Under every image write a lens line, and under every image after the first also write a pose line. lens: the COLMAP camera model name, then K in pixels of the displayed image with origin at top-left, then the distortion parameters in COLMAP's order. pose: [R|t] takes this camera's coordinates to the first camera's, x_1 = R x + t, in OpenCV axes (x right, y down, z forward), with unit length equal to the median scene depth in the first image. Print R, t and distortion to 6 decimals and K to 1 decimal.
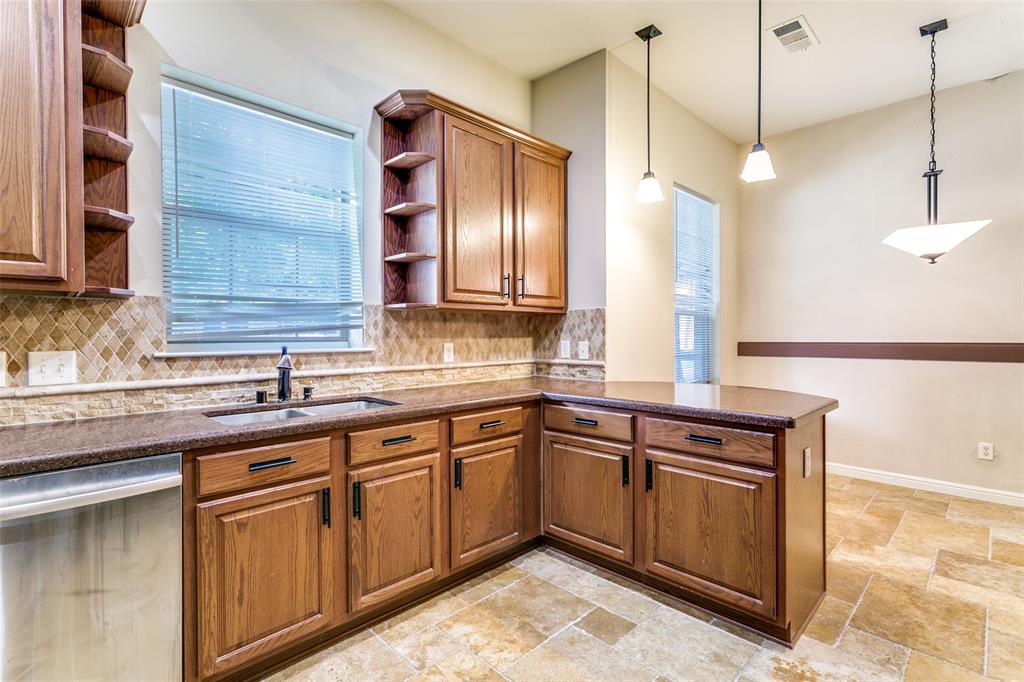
lens RADIAL K [[483.9, 0, 506.7], [0, 483.9, 338.1], [0, 0, 1]] dist [0.001642, 0.001526]
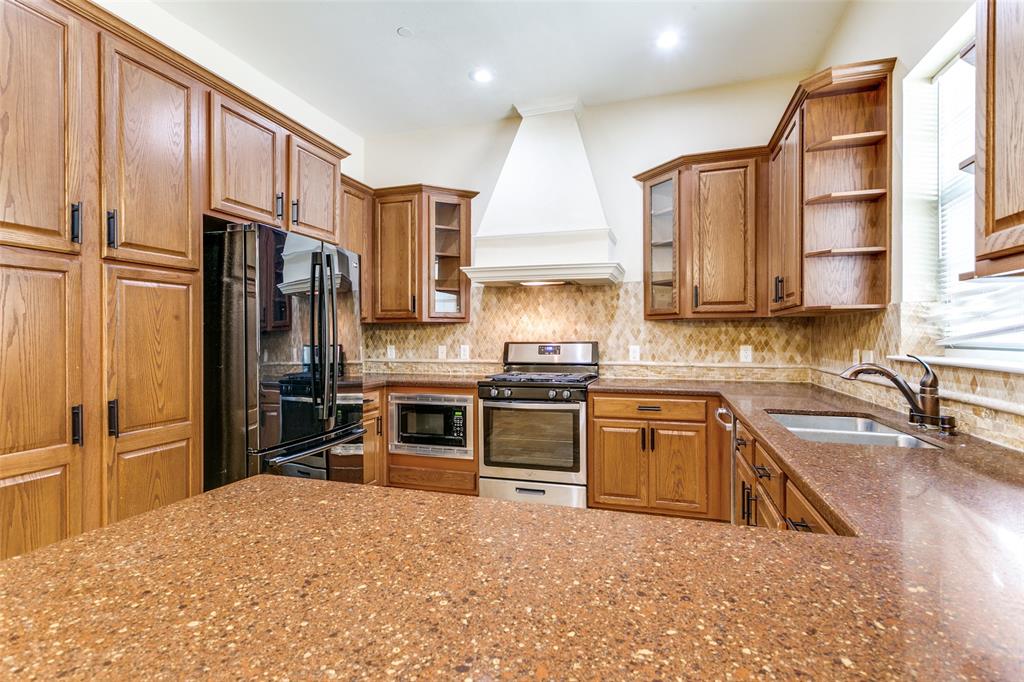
lens RADIAL K [[483.9, 0, 516.8], [0, 483.9, 338.4], [0, 0, 1]] dist [0.001642, 0.001526]
pose [[-0.880036, 0.006009, -0.474869, 0.357639], [-0.000253, 0.999914, 0.013121, -0.014530], [0.474907, 0.011667, -0.879959, 1.038483]]
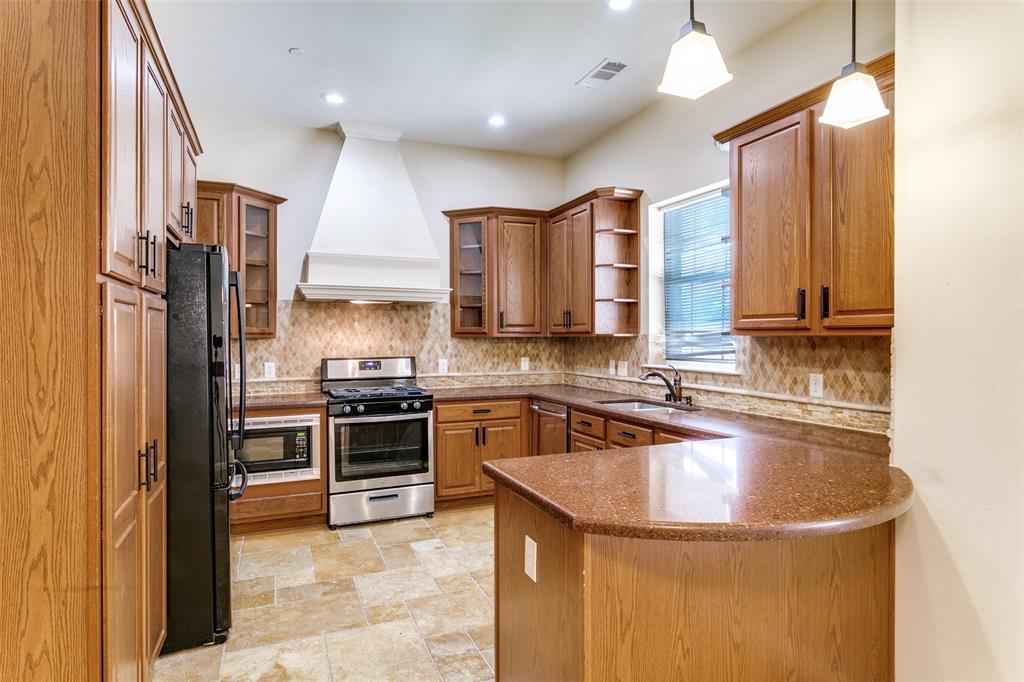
lens RADIAL K [[571.6, 0, 516.4], [0, 571.6, 337.7], [0, 0, 1]] dist [-0.008227, -0.000092]
pose [[-0.368401, 0.004520, -0.929656, 0.999280], [-0.005350, 0.999961, 0.006982, -0.057098], [0.929652, 0.007546, -0.368362, 0.901532]]
